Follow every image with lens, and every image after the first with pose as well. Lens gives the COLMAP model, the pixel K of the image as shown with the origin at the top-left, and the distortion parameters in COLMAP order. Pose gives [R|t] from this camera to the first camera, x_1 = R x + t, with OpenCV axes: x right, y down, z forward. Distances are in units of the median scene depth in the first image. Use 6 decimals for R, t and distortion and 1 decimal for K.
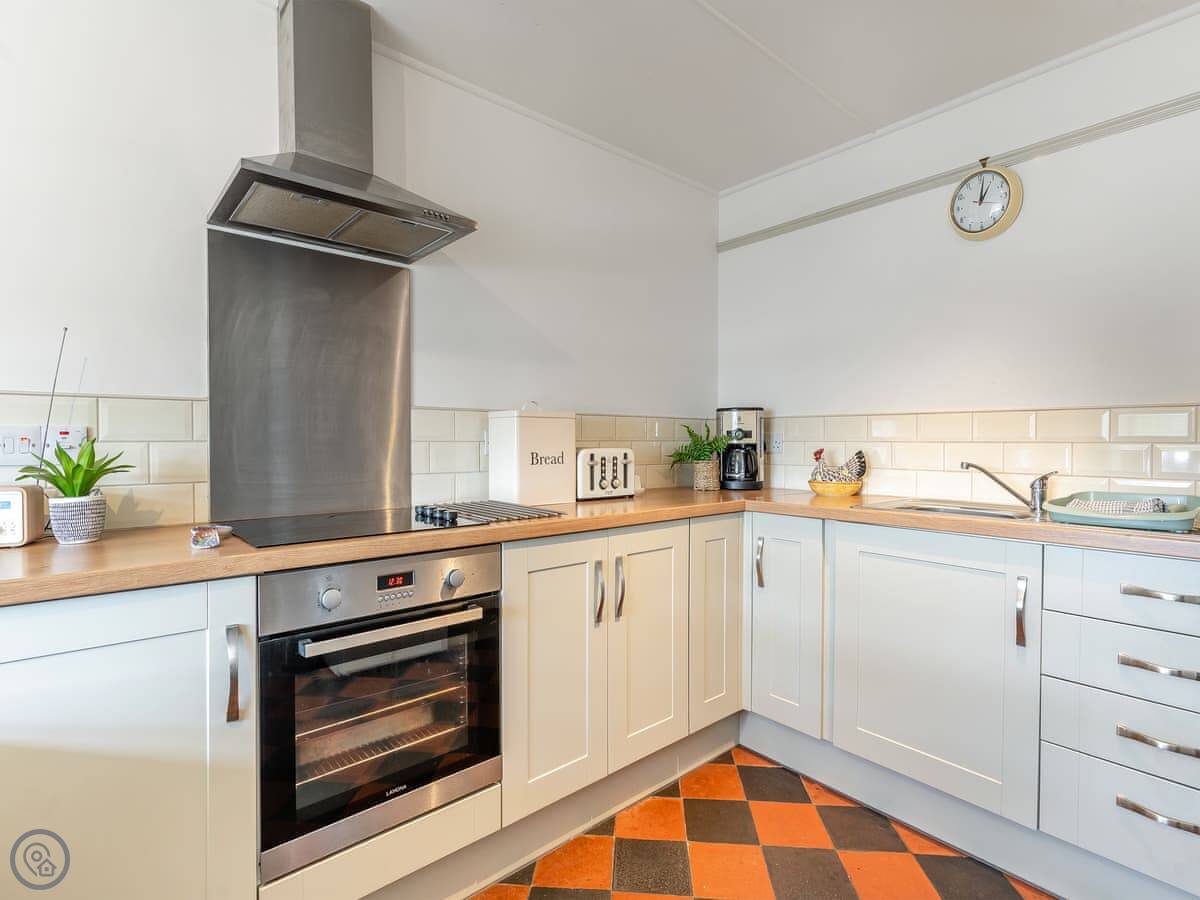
lens RADIAL K [[584.3, 0, 600.1], [0, 584.3, 449.8], [0, 0, 1]] dist [-0.001000, -0.000176]
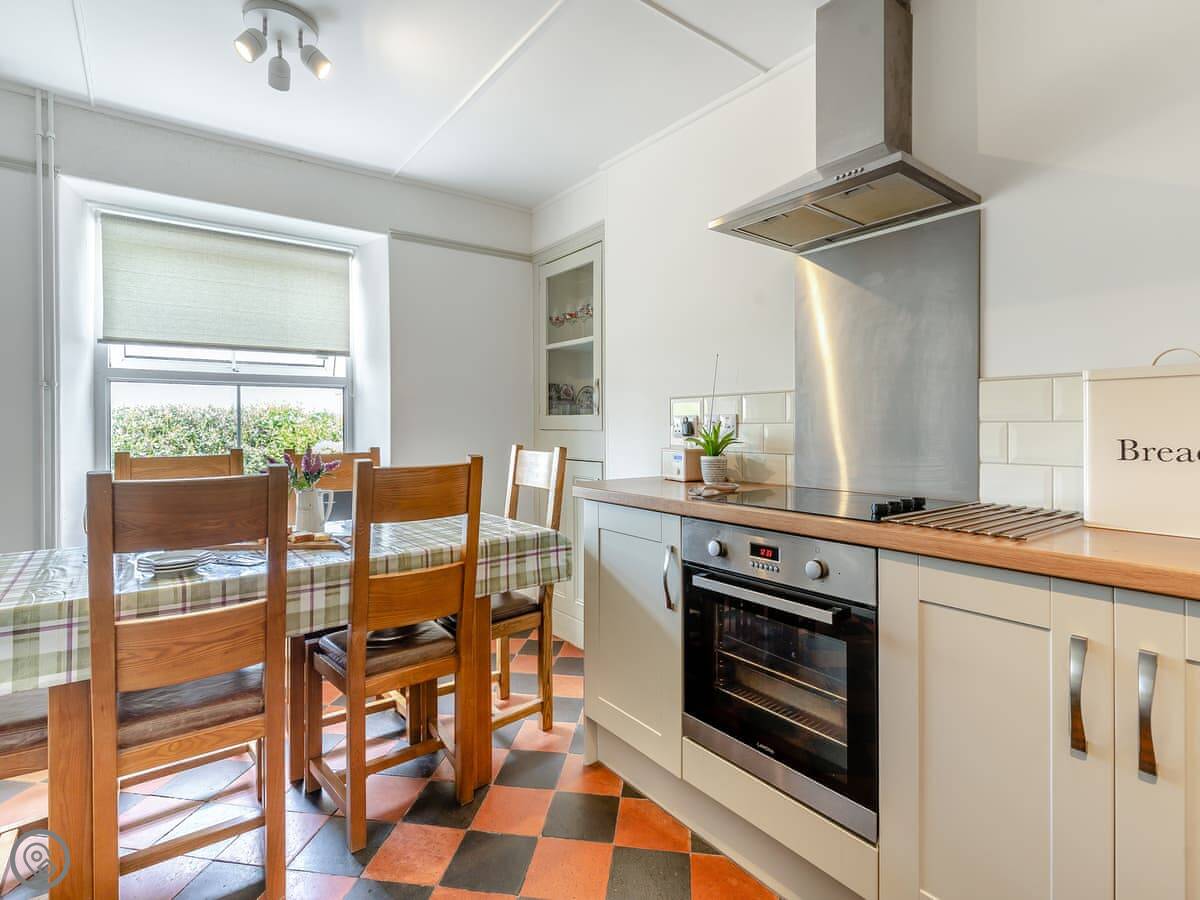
lens RADIAL K [[584.3, 0, 598.8], [0, 584.3, 437.5], [0, 0, 1]] dist [-0.001000, -0.000176]
pose [[-0.055727, 0.017138, -0.998299, 0.685472], [-0.013784, 0.999744, 0.017932, -0.000792], [0.998351, 0.014759, -0.055476, 0.704218]]
